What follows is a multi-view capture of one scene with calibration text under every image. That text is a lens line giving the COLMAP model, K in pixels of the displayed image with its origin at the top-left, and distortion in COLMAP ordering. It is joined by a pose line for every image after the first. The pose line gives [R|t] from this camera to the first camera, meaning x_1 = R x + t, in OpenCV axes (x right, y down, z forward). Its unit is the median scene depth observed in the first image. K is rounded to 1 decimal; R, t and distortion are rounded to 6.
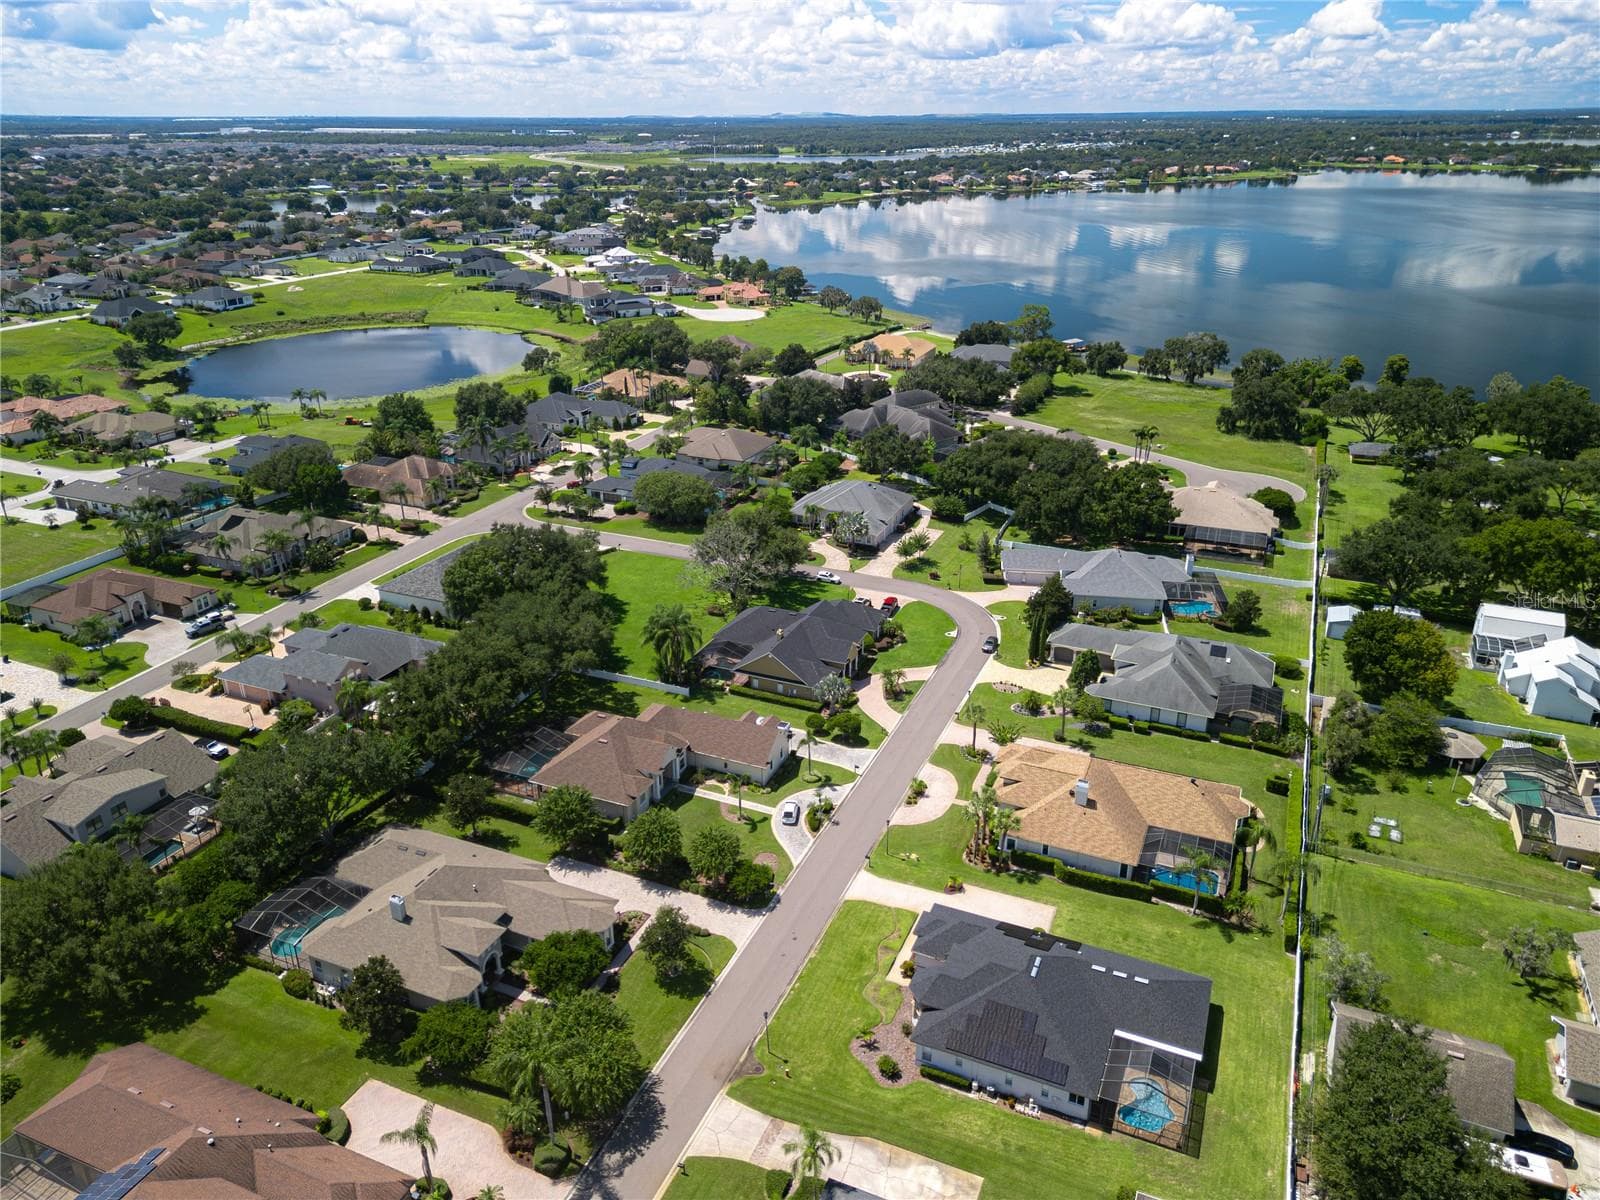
lens RADIAL K [[1120.4, 0, 806.3], [0, 1120.4, 599.2], [0, 0, 1]] dist [0.058463, -0.046629]
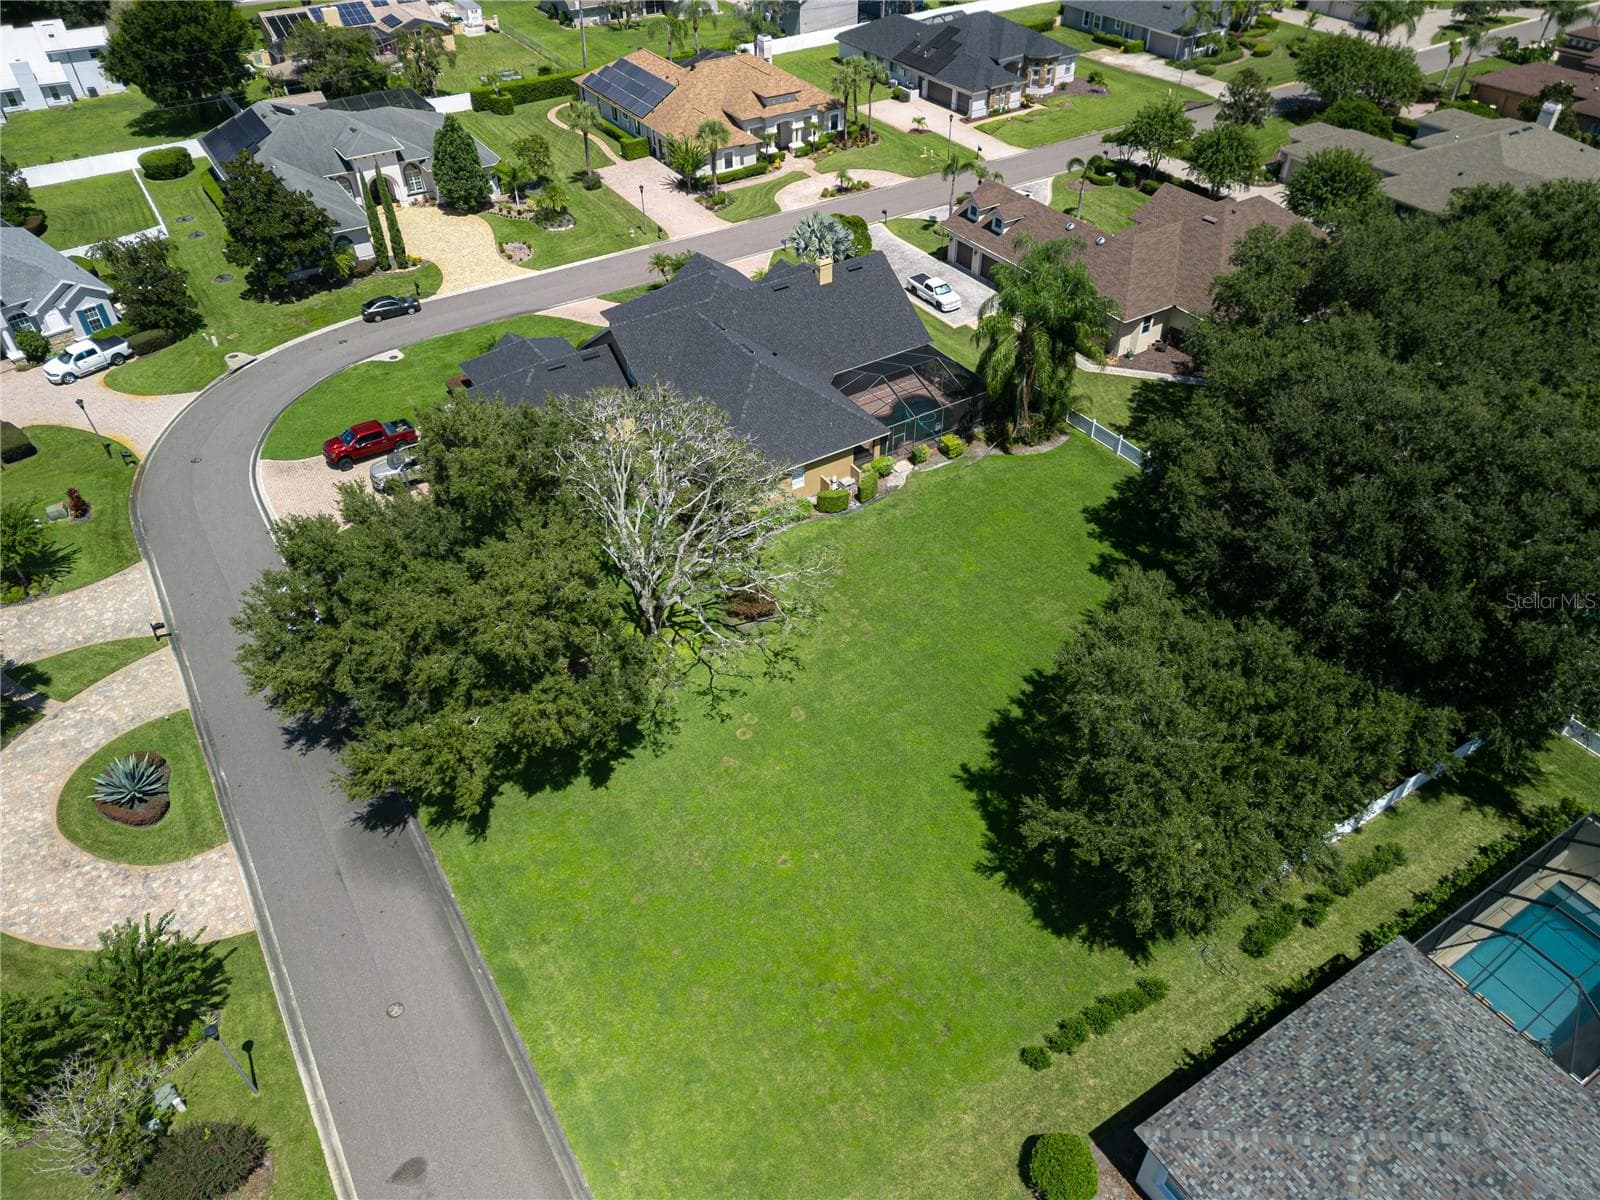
lens RADIAL K [[1120.4, 0, 799.9], [0, 1120.4, 609.9], [0, 0, 1]] dist [0.058463, -0.046629]
pose [[-0.824240, -0.360047, 0.437030, -0.188253], [0.233783, 0.486573, 0.841779, -0.205237], [-0.515727, 0.795998, -0.316880, 0.884358]]
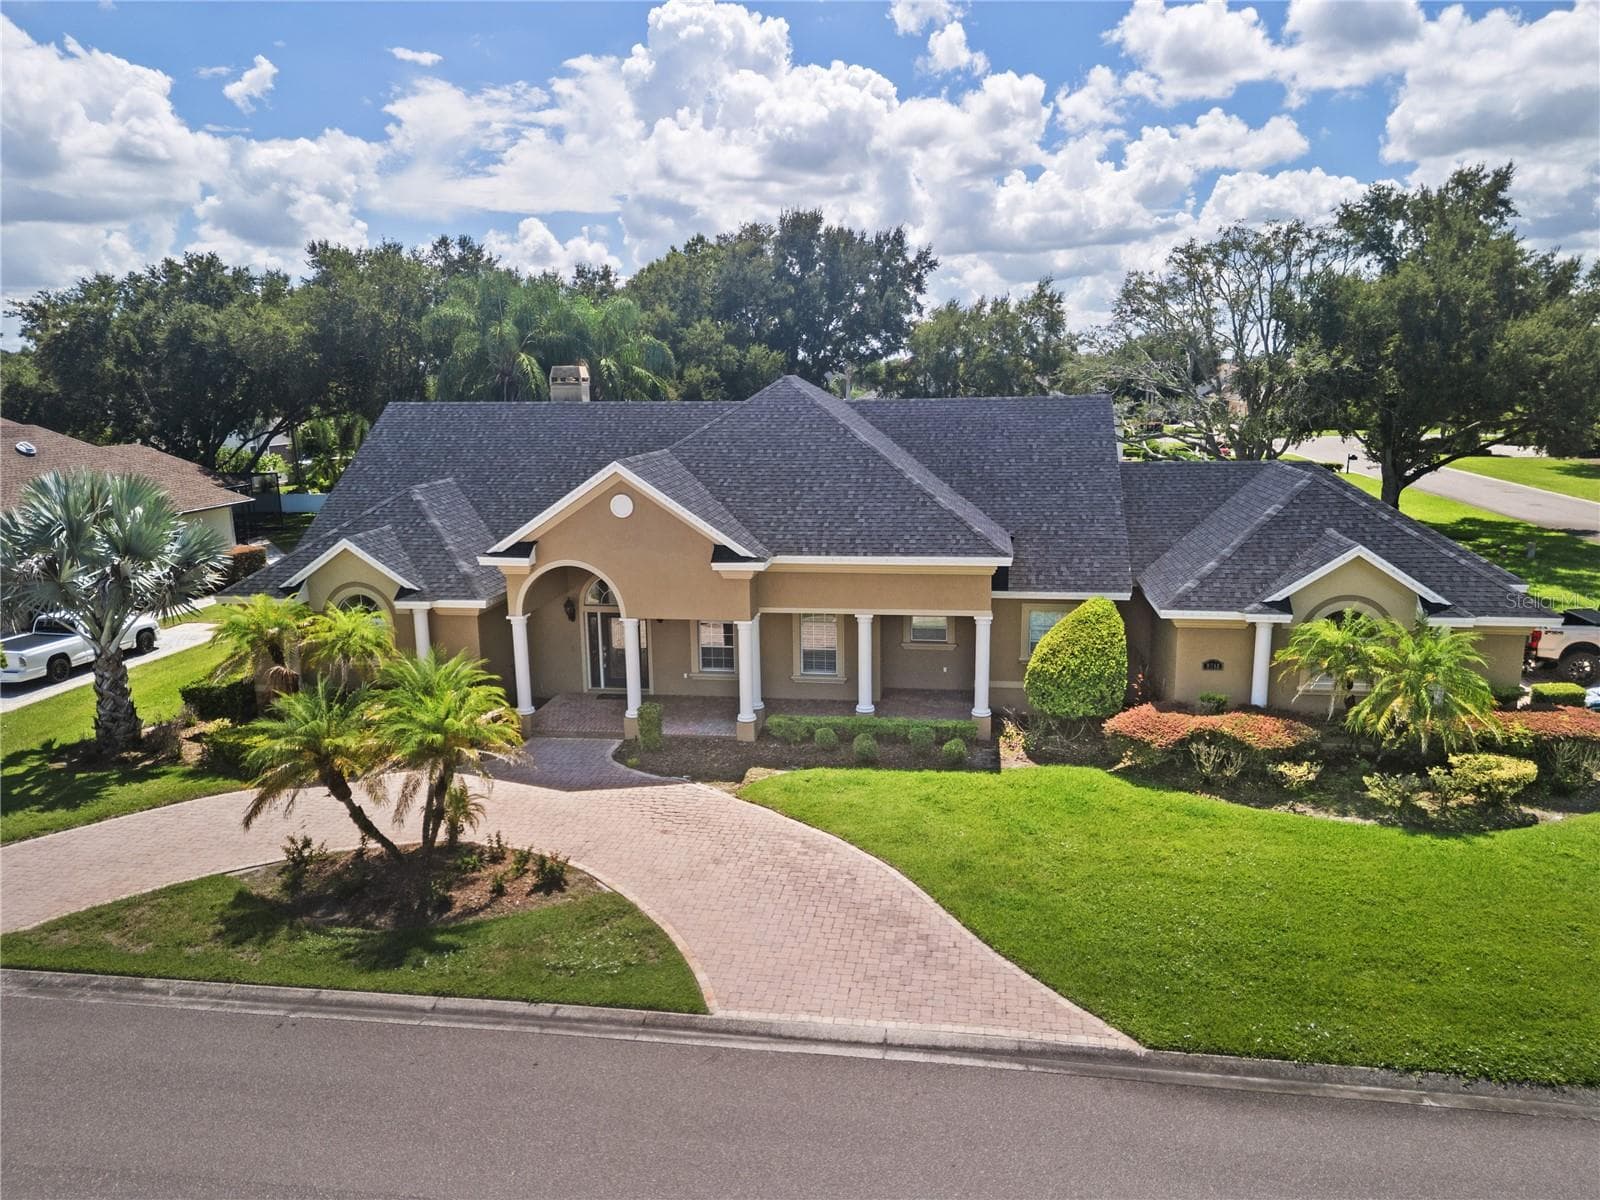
lens RADIAL K [[1120.4, 0, 810.6], [0, 1120.4, 601.3], [0, 0, 1]] dist [0.058463, -0.046629]
pose [[0.257603, 0.192268, -0.946928, 0.132896], [-0.373953, 0.923473, 0.085775, 0.022502], [0.890955, 0.332010, 0.309789, 0.691005]]
